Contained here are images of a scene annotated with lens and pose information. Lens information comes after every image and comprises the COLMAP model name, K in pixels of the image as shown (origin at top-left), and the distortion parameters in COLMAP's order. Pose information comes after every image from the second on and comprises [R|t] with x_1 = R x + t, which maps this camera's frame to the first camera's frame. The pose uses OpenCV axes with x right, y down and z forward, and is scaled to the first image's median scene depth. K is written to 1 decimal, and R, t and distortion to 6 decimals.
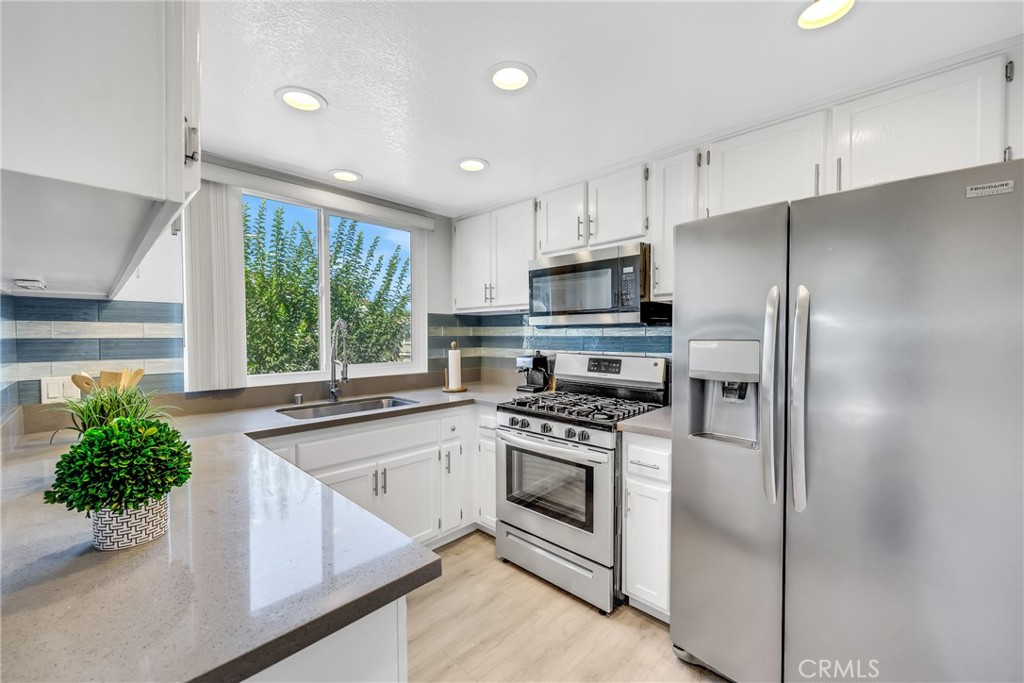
lens RADIAL K [[408.3, 0, 506.4], [0, 408.3, 340.9], [0, 0, 1]] dist [-0.001297, 0.000089]
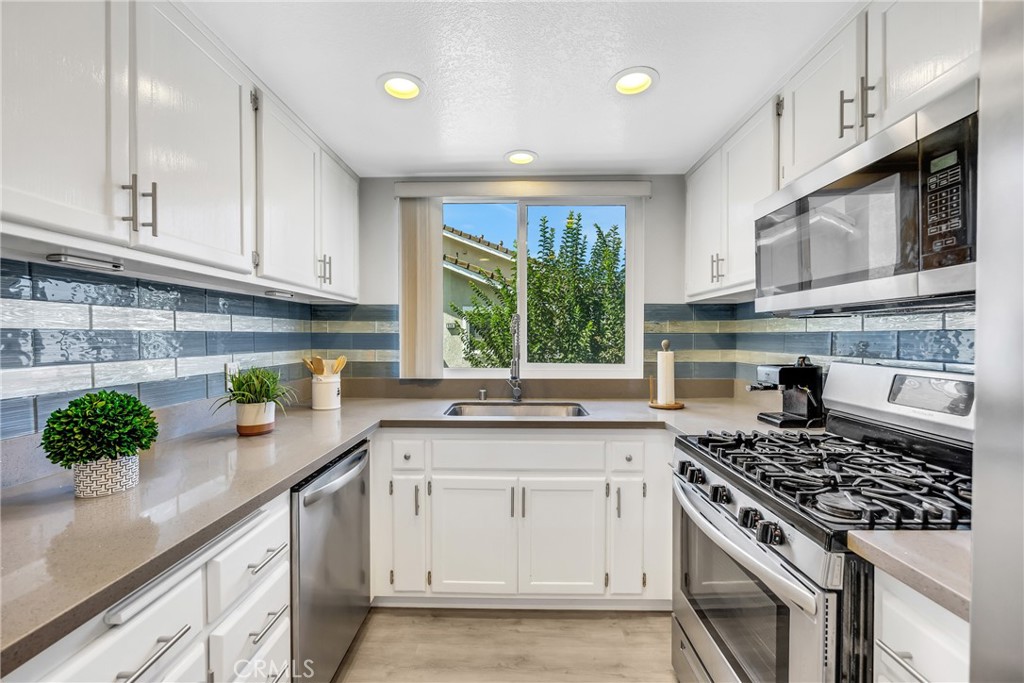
lens RADIAL K [[408.3, 0, 506.4], [0, 408.3, 340.9], [0, 0, 1]] dist [-0.001297, 0.000089]
pose [[0.678637, 0.010548, -0.734398, 0.252941], [-0.012300, 0.999920, 0.002996, 0.005966], [0.734371, 0.007000, 0.678713, 0.340654]]
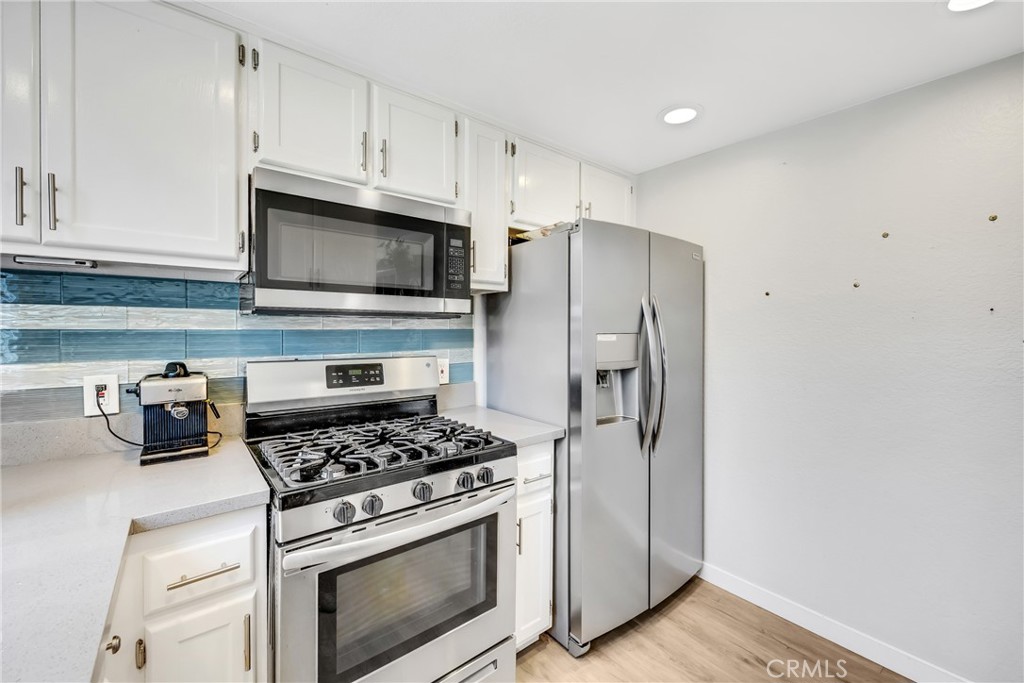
lens RADIAL K [[416.3, 0, 511.5], [0, 416.3, 331.9], [0, 0, 1]] dist [-0.000105, -0.000031]
pose [[0.127165, -0.002463, 0.991878, -0.384758], [0.012041, 0.999927, 0.000939, -0.005913], [-0.991808, 0.011823, 0.127186, 0.666998]]
